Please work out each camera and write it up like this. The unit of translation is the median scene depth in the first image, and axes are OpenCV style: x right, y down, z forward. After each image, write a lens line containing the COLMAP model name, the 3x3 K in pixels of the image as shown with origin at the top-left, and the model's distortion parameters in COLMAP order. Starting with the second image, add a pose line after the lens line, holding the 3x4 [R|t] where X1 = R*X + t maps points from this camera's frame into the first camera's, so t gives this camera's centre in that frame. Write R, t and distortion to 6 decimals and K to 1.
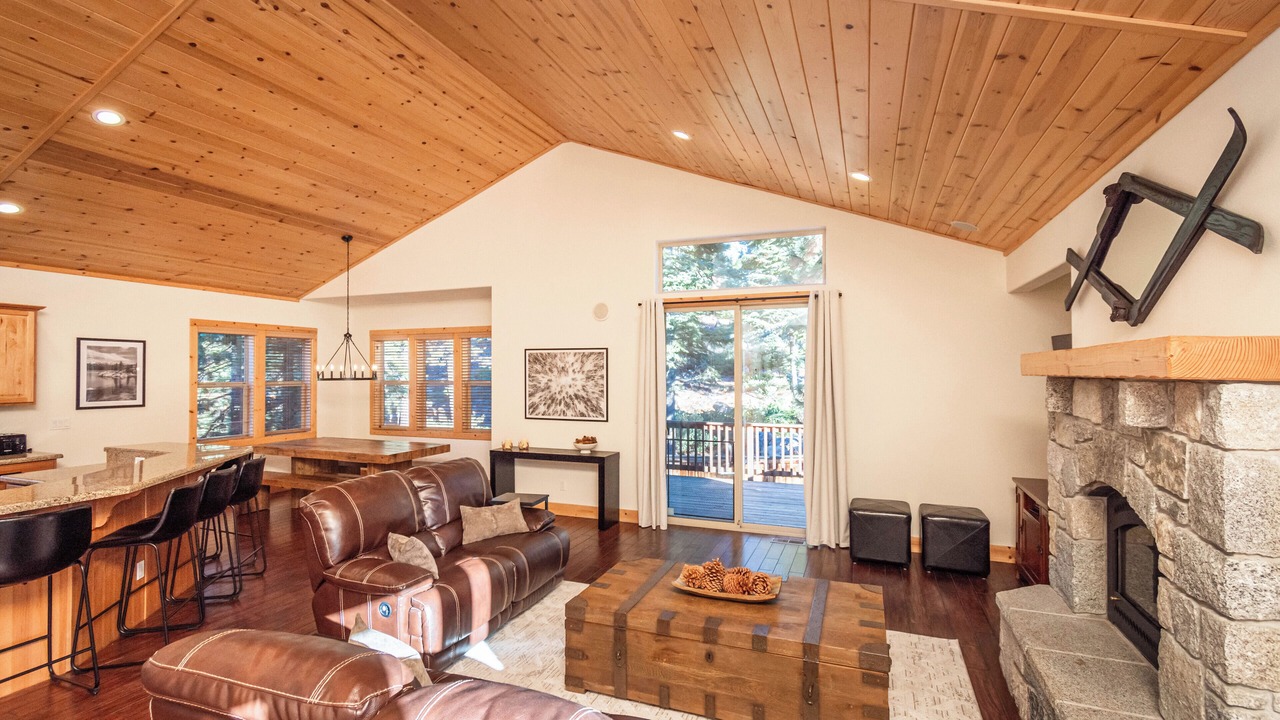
lens RADIAL K [[560.2, 0, 638.3], [0, 560.2, 368.4], [0, 0, 1]] dist [0.001737, -0.001199]
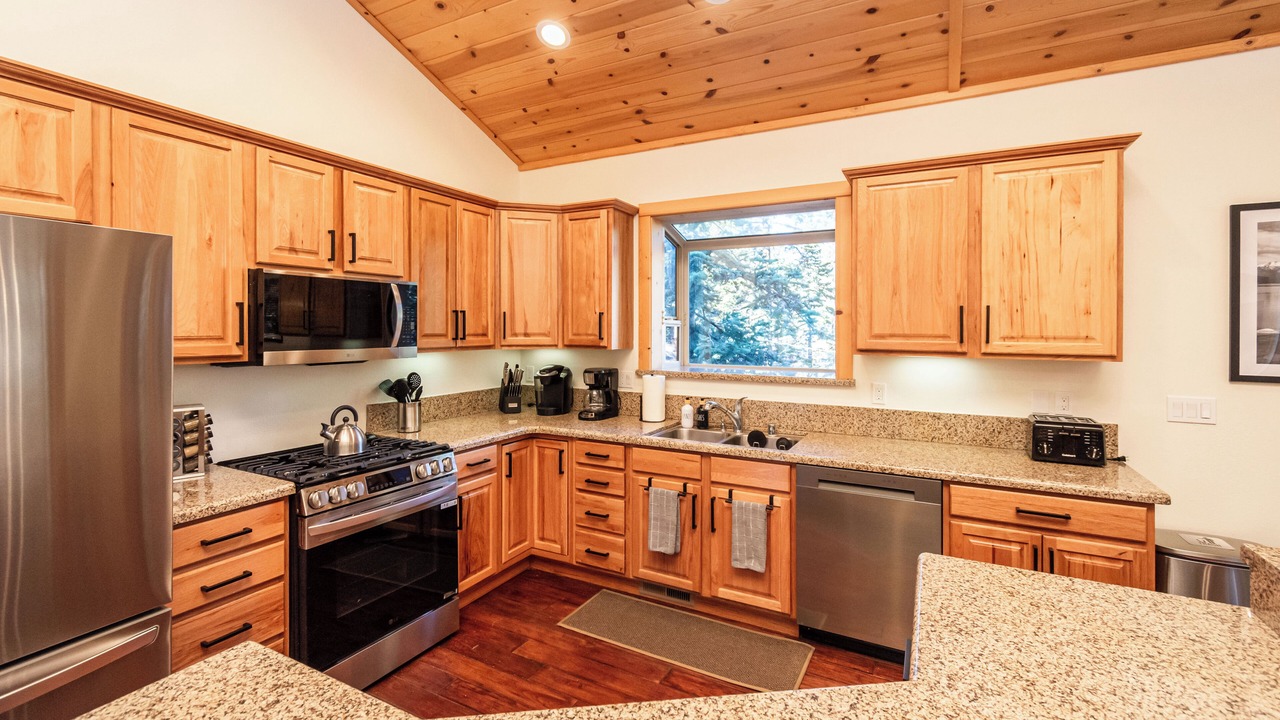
lens RADIAL K [[560.2, 0, 629.3], [0, 560.2, 325.9], [0, 0, 1]] dist [0.001737, -0.001199]
pose [[-0.116802, -0.003182, -0.993150, -0.505196], [-0.001458, 0.999994, -0.003033, 0.032588], [0.993154, 0.001094, -0.116806, 0.567767]]
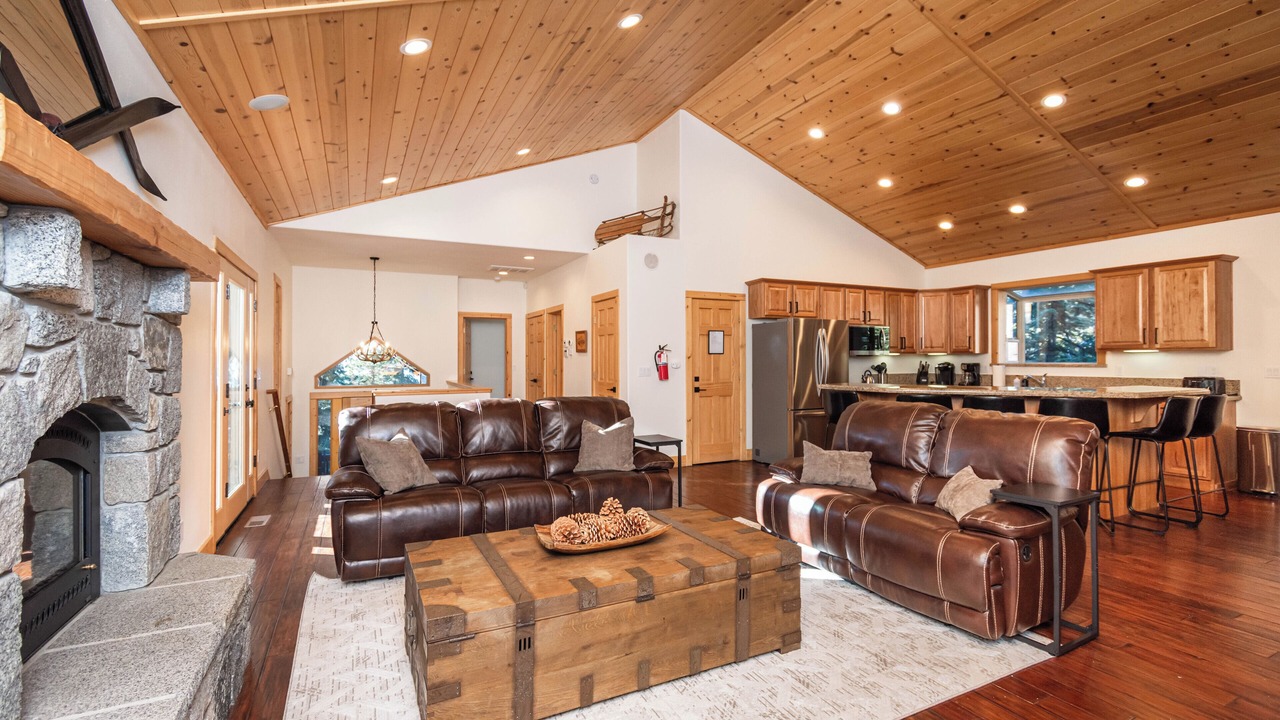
lens RADIAL K [[560.2, 0, 649.2], [0, 560.2, 360.6], [0, 0, 1]] dist [0.001737, -0.001199]
pose [[-0.652067, 0.005203, -0.758144, 0.342226], [0.007274, 0.999973, 0.000606, 0.064949], [0.758127, -0.005119, -0.652087, 0.744456]]
